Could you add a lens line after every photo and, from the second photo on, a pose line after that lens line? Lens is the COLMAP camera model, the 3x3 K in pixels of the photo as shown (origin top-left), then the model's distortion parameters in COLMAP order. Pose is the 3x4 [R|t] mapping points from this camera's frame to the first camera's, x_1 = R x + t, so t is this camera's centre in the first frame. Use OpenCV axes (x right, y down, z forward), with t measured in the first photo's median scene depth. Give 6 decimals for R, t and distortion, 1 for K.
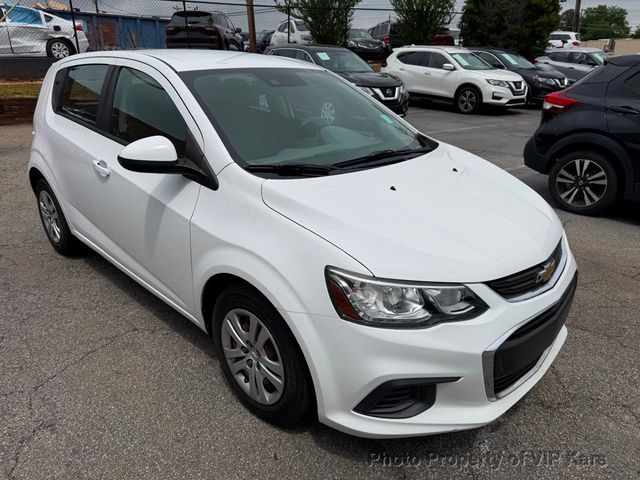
lens RADIAL K [[459.7, 0, 318.3], [0, 459.7, 234.2], [0, 0, 1]] dist [0.016808, -0.019046]
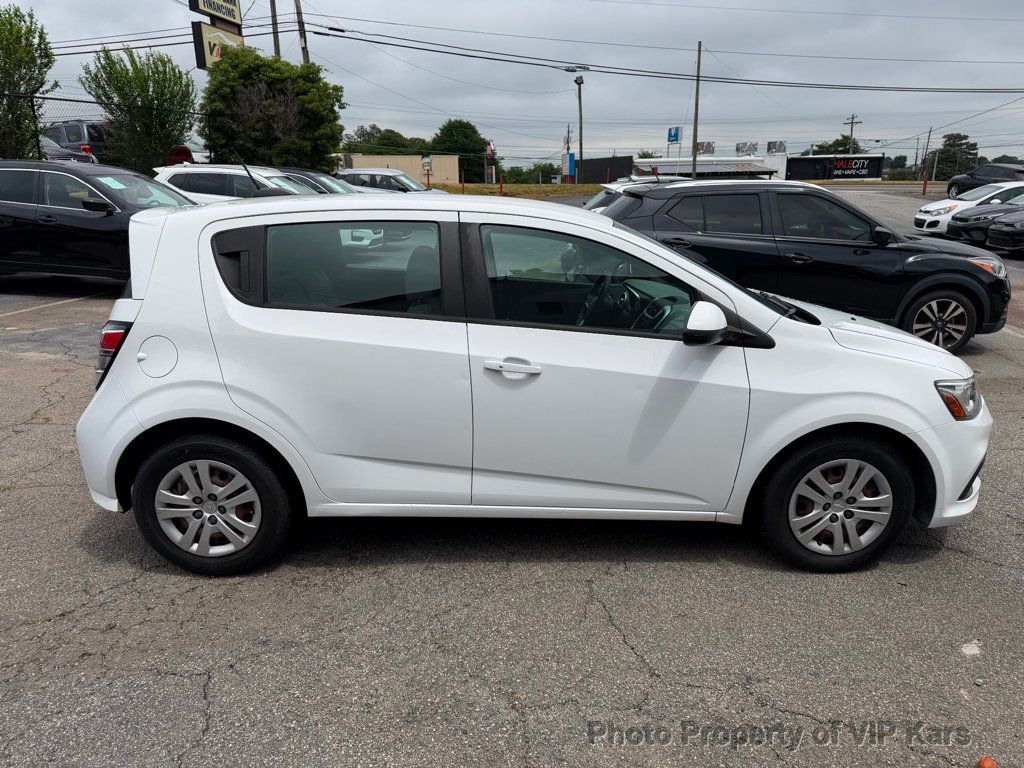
lens RADIAL K [[735.6, 0, 509.2], [0, 735.6, 385.3], [0, 0, 1]] dist [0.016808, -0.019046]
pose [[0.698624, -0.193983, 0.688691, -0.234884], [0.255114, 0.966816, 0.013529, -0.025659], [-0.668462, 0.166243, 0.724929, 0.043481]]
